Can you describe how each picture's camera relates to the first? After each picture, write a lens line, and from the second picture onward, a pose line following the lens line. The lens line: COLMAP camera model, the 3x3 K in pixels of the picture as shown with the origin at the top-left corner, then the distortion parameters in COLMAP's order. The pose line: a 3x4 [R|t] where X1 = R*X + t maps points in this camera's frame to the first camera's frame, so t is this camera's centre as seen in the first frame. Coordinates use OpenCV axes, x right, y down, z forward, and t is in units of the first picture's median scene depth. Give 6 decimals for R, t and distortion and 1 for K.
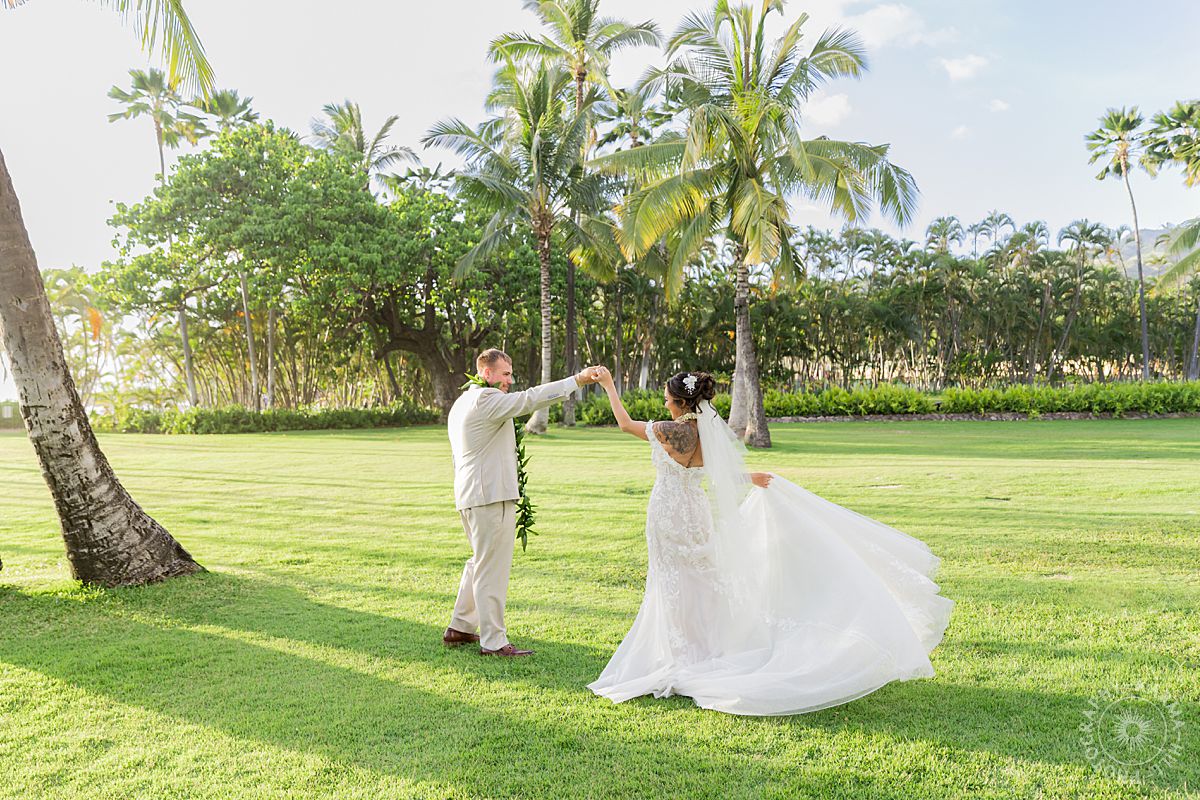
lens RADIAL K [[963.5, 0, 600.0], [0, 963.5, 400.0], [0, 0, 1]] dist [-0.000072, -0.006435]
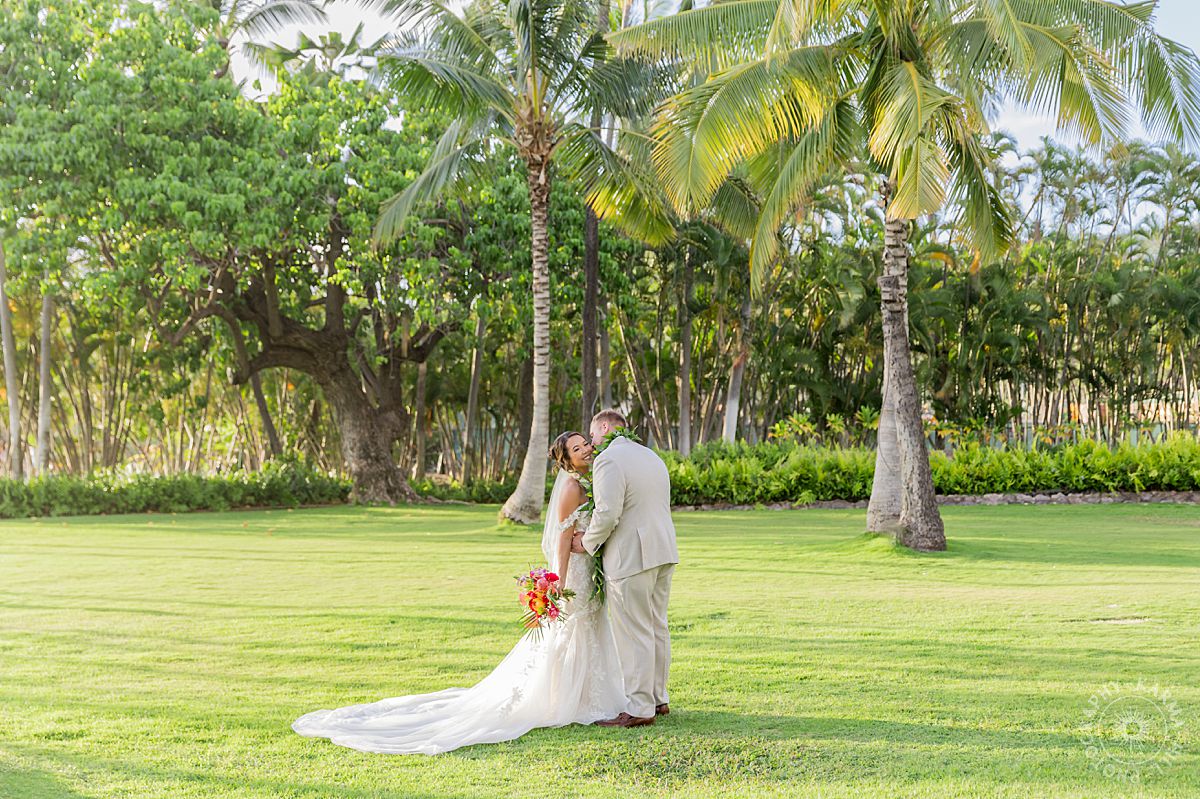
lens RADIAL K [[1894.9, 0, 636.5], [0, 1894.9, 361.0], [0, 0, 1]] dist [-0.019396, 0.103657]
pose [[0.999489, 0.002538, -0.031856, 0.028317], [-0.004176, 0.998668, -0.051435, -0.001469], [0.031683, 0.051542, 0.998168, -0.062181]]
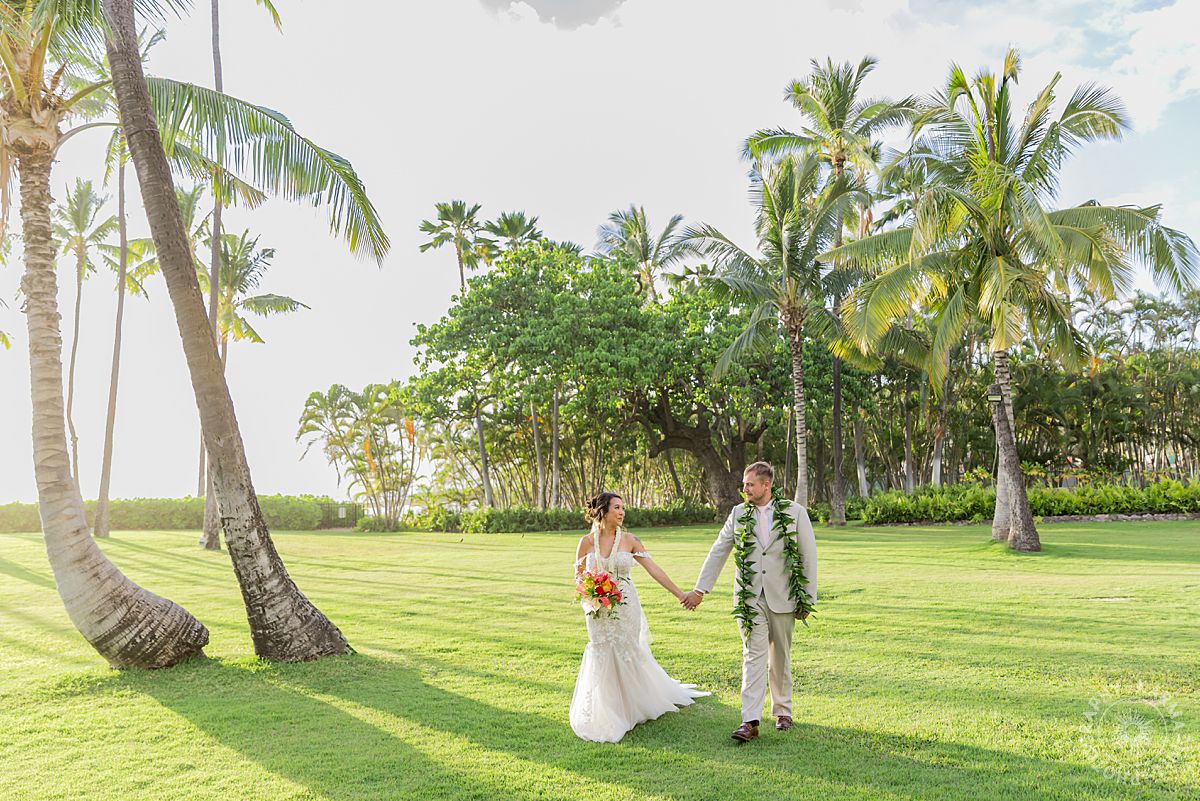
lens RADIAL K [[1057.2, 0, 600.2], [0, 1057.2, 366.4], [0, 0, 1]] dist [0.011197, -0.000725]
pose [[0.931777, -0.054182, -0.358966, 0.123476], [0.011577, 0.992732, -0.119792, -0.005883], [0.362848, 0.107463, 0.925631, -0.053419]]
